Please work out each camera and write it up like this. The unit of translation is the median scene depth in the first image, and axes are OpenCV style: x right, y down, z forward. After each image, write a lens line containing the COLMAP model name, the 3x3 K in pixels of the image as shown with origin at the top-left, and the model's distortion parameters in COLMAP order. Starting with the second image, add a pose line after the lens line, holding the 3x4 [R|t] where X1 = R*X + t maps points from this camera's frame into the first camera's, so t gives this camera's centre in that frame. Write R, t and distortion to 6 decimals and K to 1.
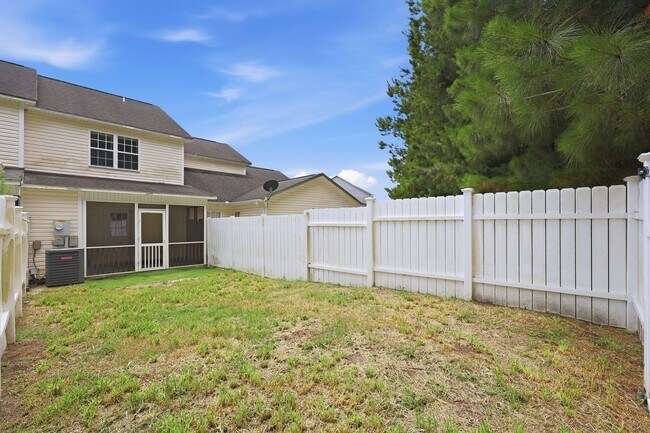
lens RADIAL K [[289.6, 0, 329.5], [0, 289.6, 221.0], [0, 0, 1]] dist [-0.000220, -0.000259]
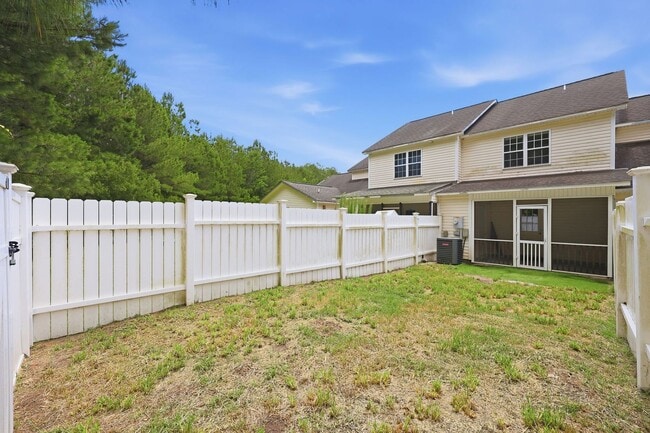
lens RADIAL K [[280.6, 0, 325.0], [0, 280.6, 216.5], [0, 0, 1]] dist [-0.000039, -0.000130]
pose [[-0.051652, 0.004974, -0.998653, 0.340452], [0.009669, 0.999943, 0.004480, -0.013132], [0.998618, -0.009425, -0.051697, 0.359705]]
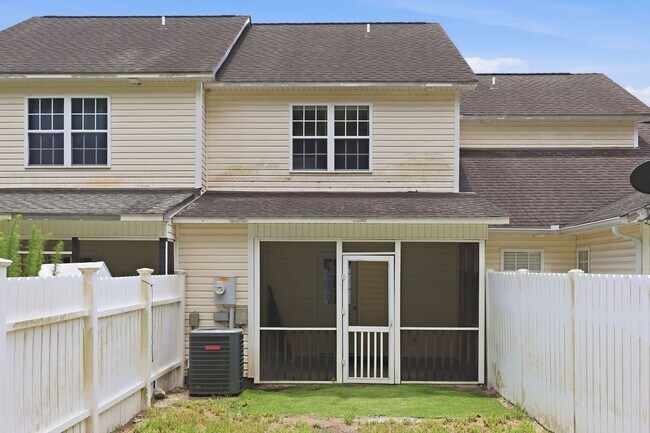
lens RADIAL K [[680.4, 0, 325.0], [0, 680.4, 267.7], [0, 0, 1]] dist [0.006498, 0.001435]
pose [[0.677613, 0.008364, -0.735371, 0.145041], [0.002522, 0.999903, 0.013697, -0.031474], [0.735415, -0.011136, 0.677526, 0.200055]]
